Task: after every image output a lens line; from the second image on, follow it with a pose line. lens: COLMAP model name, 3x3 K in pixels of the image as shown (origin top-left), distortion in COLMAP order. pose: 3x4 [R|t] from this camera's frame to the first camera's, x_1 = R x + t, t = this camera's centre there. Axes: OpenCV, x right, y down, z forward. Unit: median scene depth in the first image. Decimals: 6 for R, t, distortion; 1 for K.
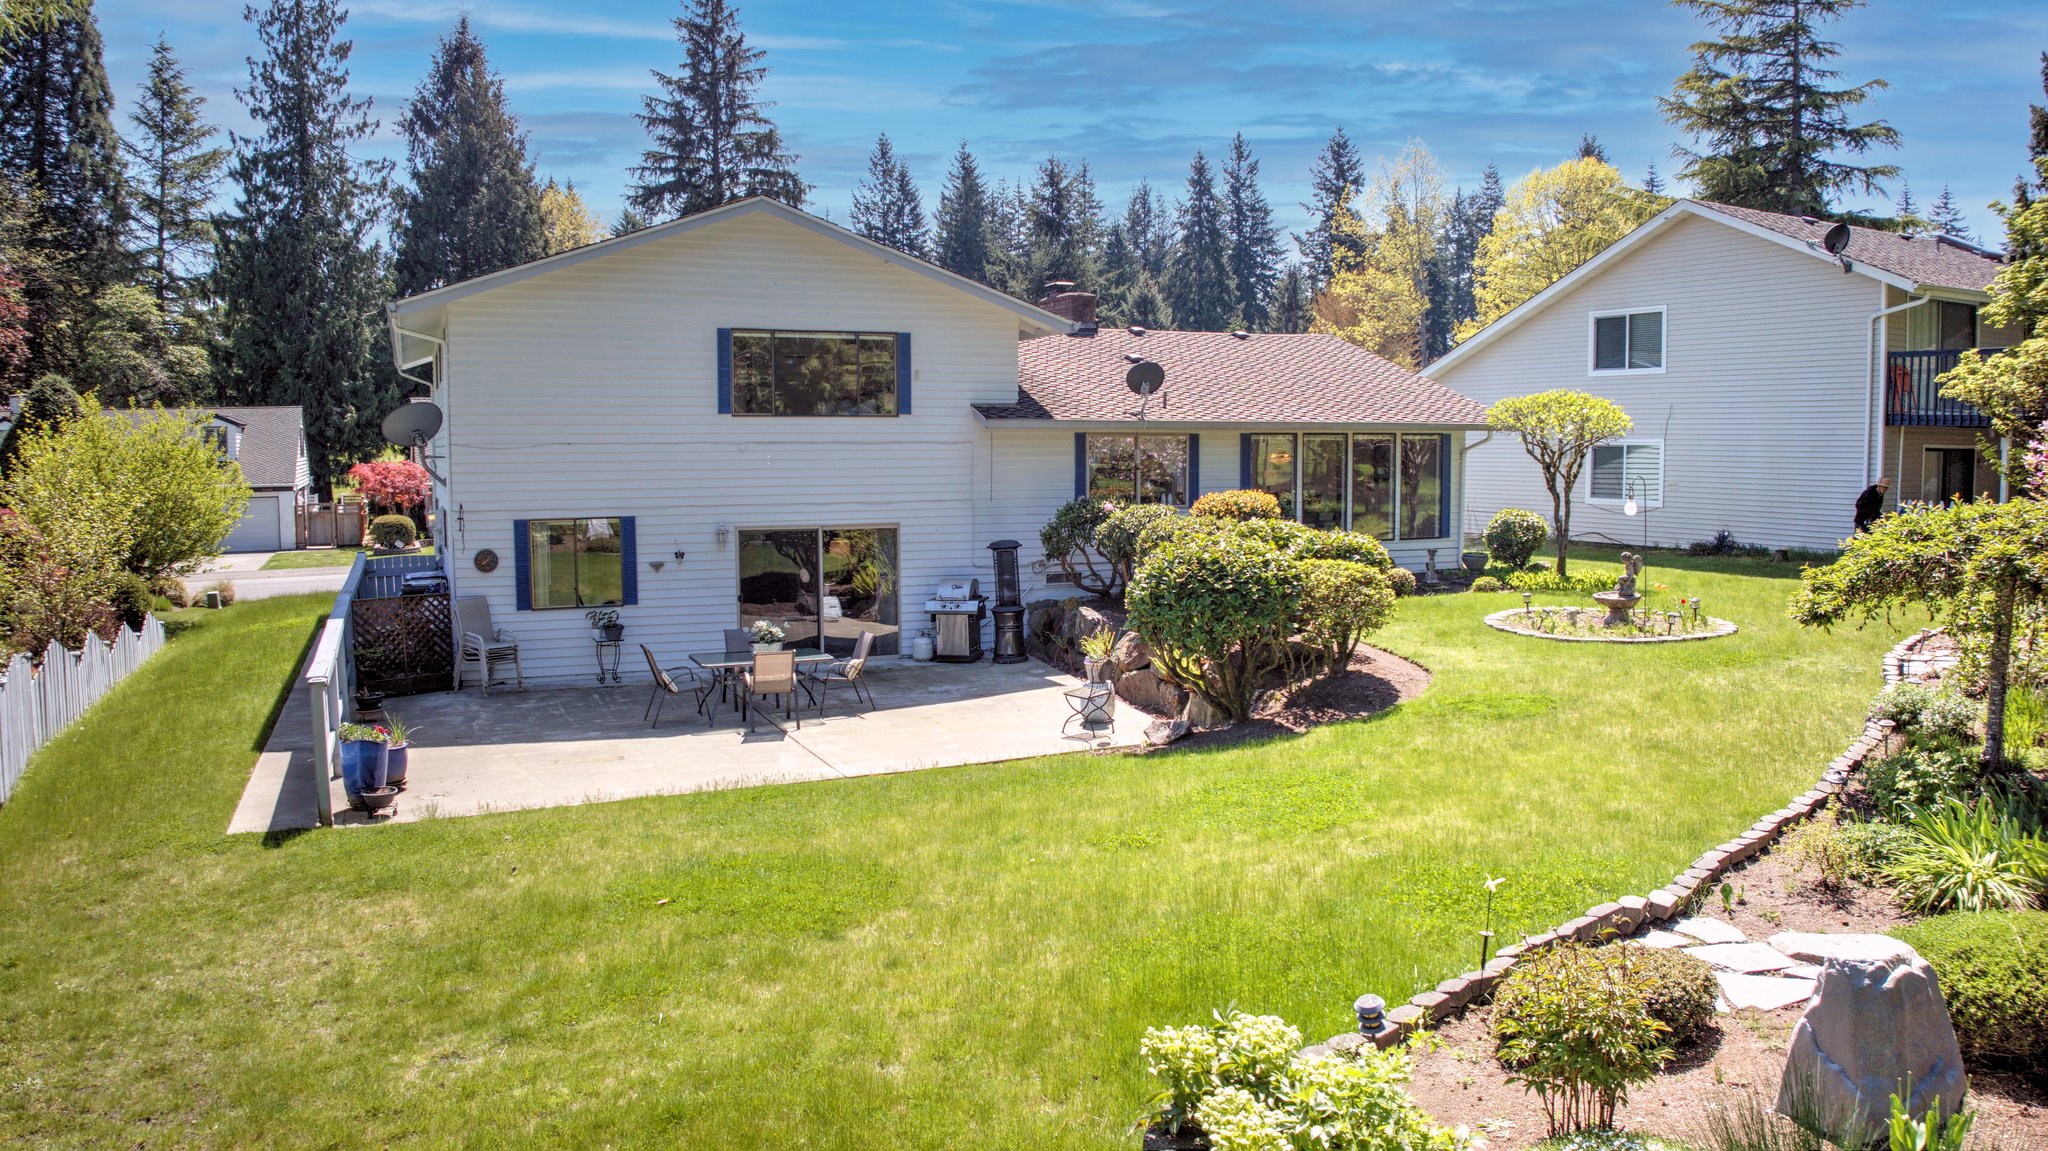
lens RADIAL K [[1440.1, 0, 1024.0], [0, 1440.1, 575.5], [0, 0, 1]] dist [-0.102697, -0.015073]
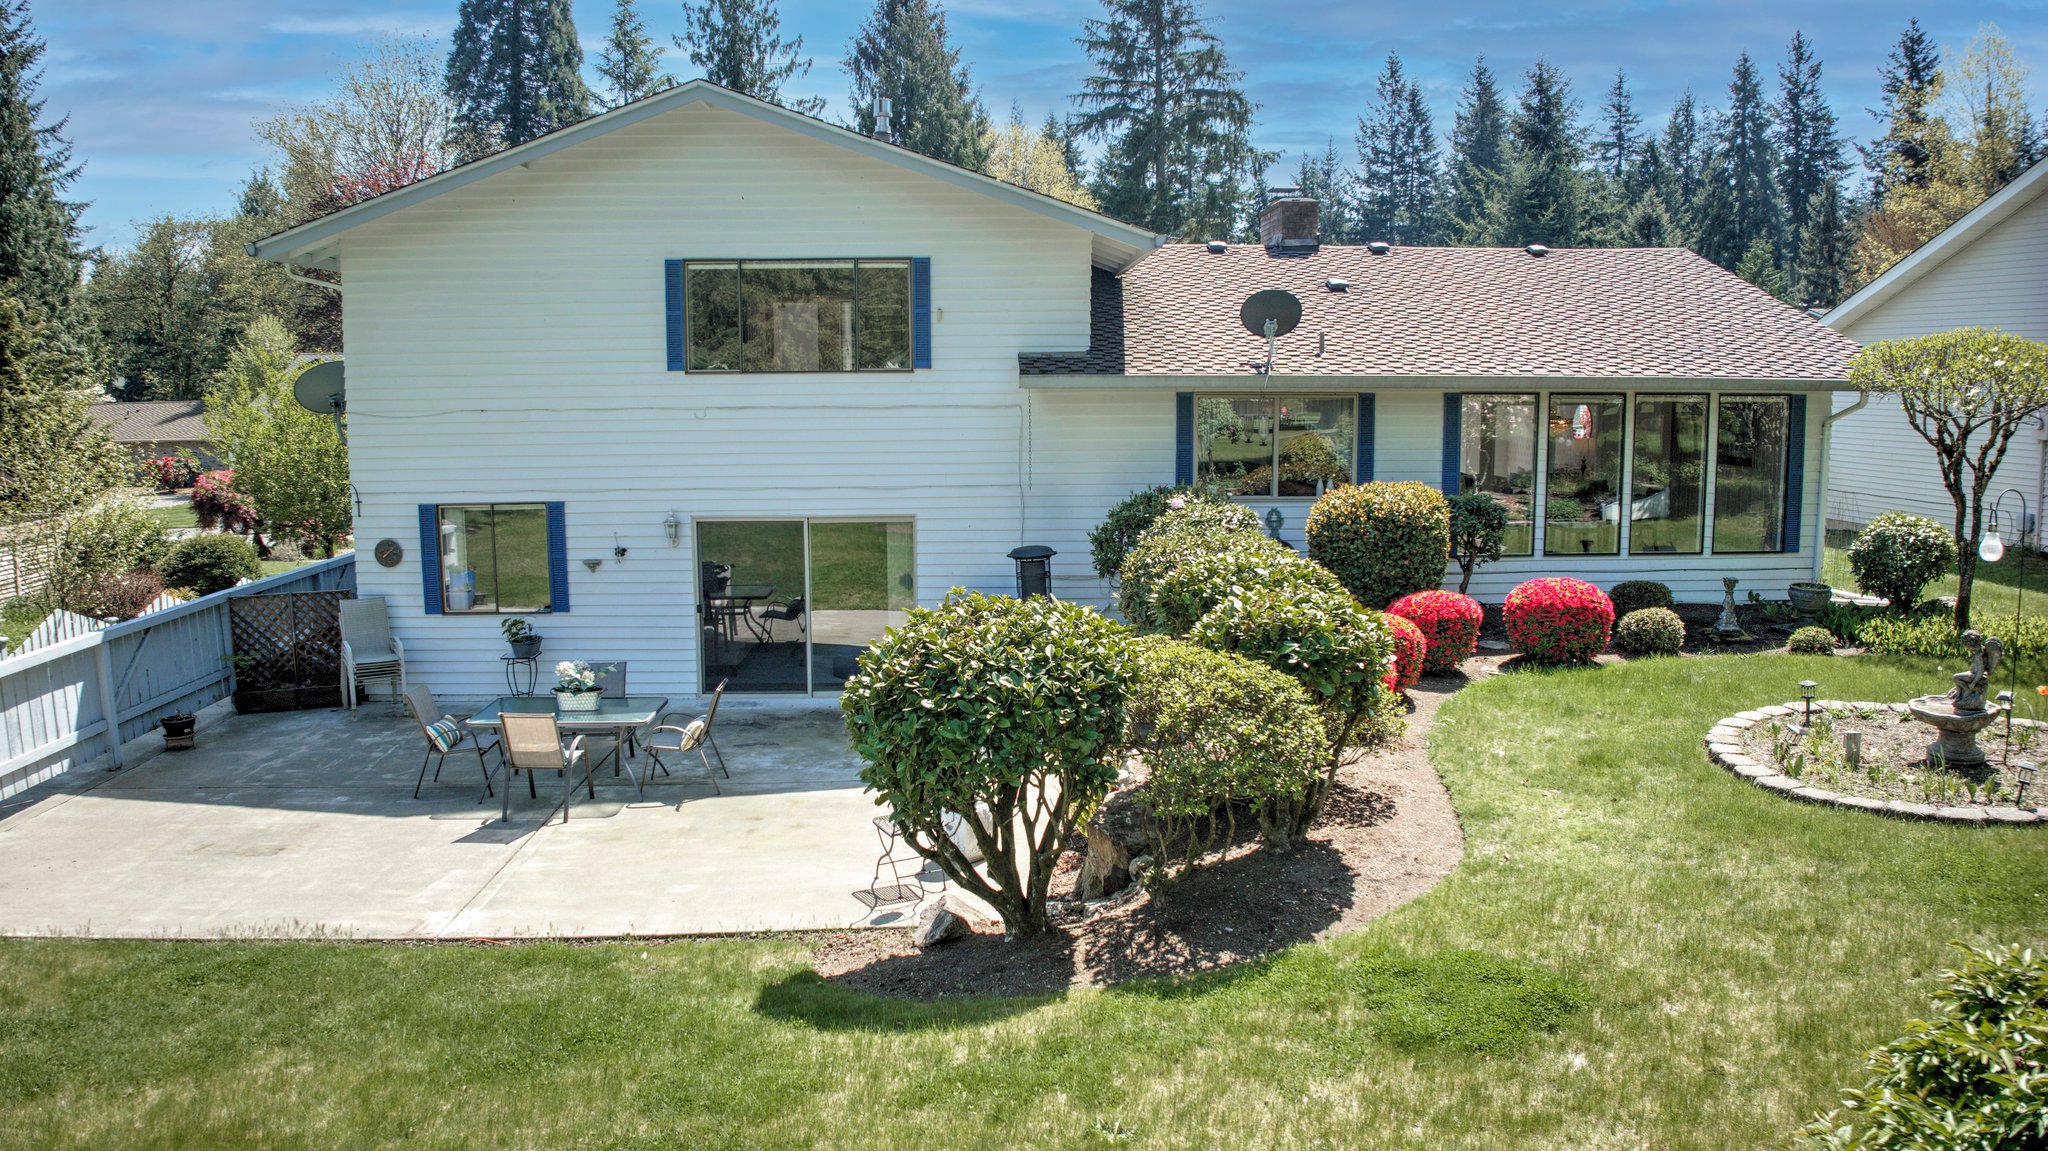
lens RADIAL K [[1440.1, 0, 1024.0], [0, 1440.1, 575.5], [0, 0, 1]] dist [-0.102697, -0.015073]
pose [[0.932659, 0.047078, -0.357673, 0.059894], [-0.030807, 0.998221, 0.051055, -0.011600], [0.359440, -0.036598, 0.932450, 0.083598]]
